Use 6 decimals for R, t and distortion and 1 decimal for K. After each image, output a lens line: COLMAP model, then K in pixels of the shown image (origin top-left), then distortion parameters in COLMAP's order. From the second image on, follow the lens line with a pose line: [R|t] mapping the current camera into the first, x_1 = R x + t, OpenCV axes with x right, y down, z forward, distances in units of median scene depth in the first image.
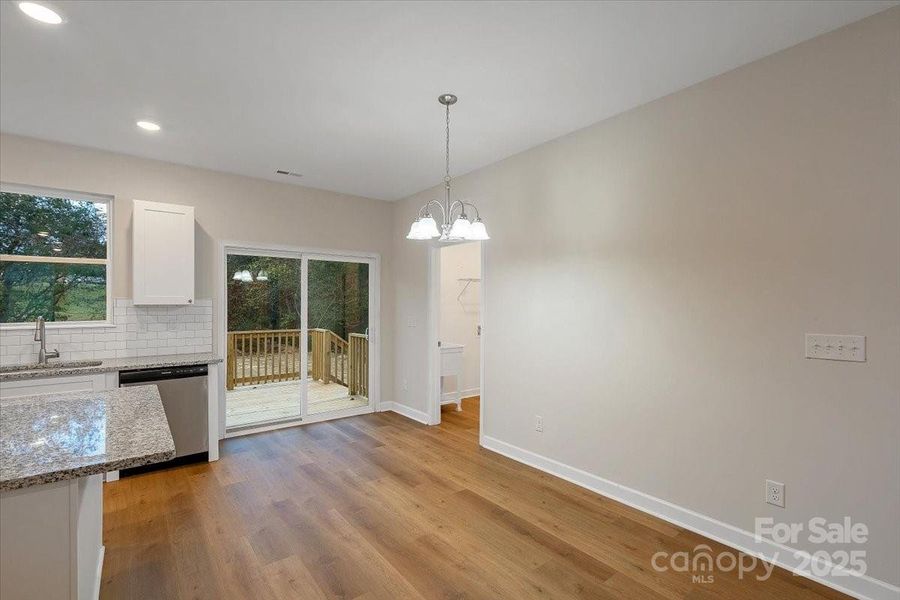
lens RADIAL K [[414.3, 0, 442.1], [0, 414.3, 304.6], [0, 0, 1]] dist [-0.005290, 0.001813]
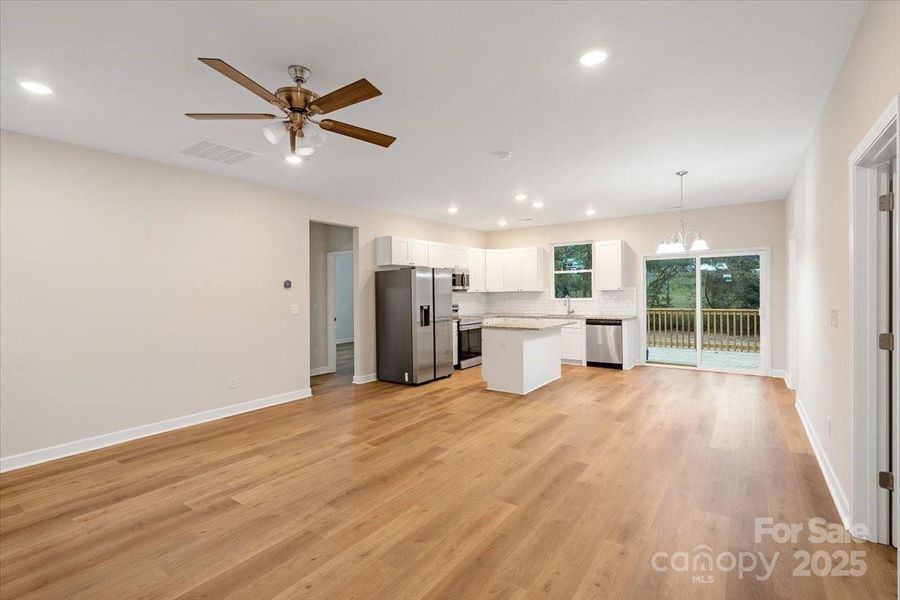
lens RADIAL K [[414.3, 0, 452.9], [0, 414.3, 294.6], [0, 0, 1]] dist [-0.005290, 0.001813]
pose [[0.297905, 0.001161, -0.954595, 1.009689], [0.009989, 0.999941, 0.004334, 0.006236], [0.954543, -0.010826, 0.297875, -0.330961]]
